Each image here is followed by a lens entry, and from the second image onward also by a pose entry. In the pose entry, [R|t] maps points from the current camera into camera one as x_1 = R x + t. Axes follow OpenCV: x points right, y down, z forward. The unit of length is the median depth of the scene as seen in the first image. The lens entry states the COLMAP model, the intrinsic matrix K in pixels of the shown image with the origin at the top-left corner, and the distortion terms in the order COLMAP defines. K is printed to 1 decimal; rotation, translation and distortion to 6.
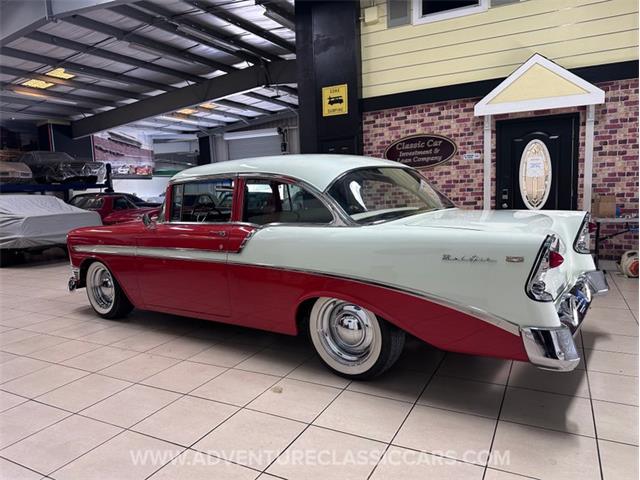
lens RADIAL K [[451.1, 0, 309.2], [0, 451.1, 240.0], [0, 0, 1]] dist [0.023232, -0.041025]
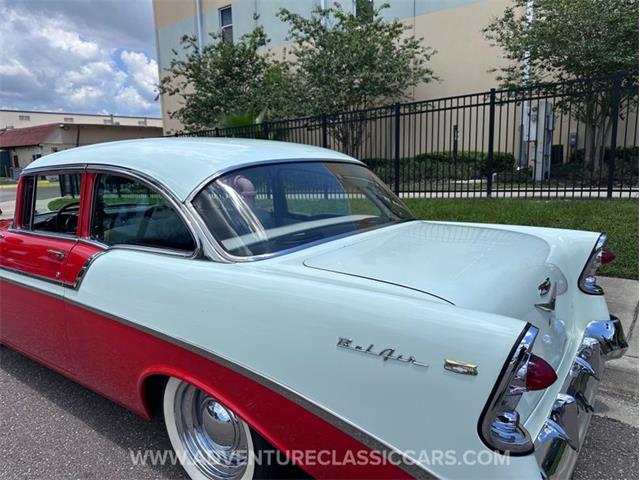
lens RADIAL K [[451.1, 0, 324.3], [0, 451.1, 246.1], [0, 0, 1]] dist [0.023232, -0.041025]
pose [[0.999692, 0.018990, 0.016007, 0.104047], [-0.019900, 0.998075, 0.058745, -0.041544], [-0.014860, -0.059046, 0.998145, 0.181465]]
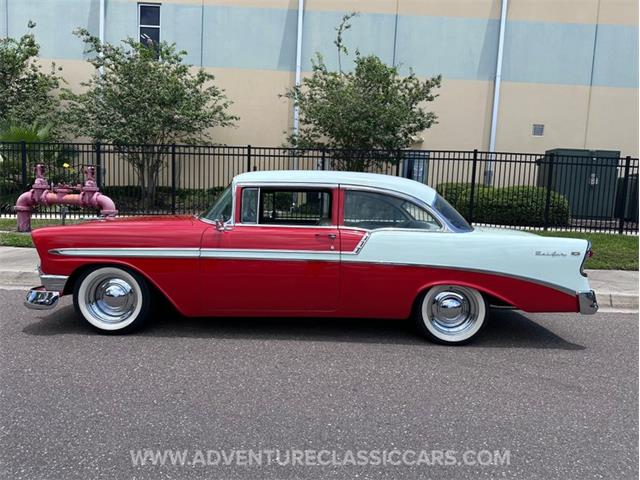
lens RADIAL K [[451.1, 0, 320.5], [0, 451.1, 247.5], [0, 0, 1]] dist [0.023232, -0.041025]
pose [[0.783711, 0.015570, 0.620930, -0.507954], [-0.002370, 0.999753, -0.022078, 0.021426], [-0.621121, 0.015831, 0.783555, 0.080519]]
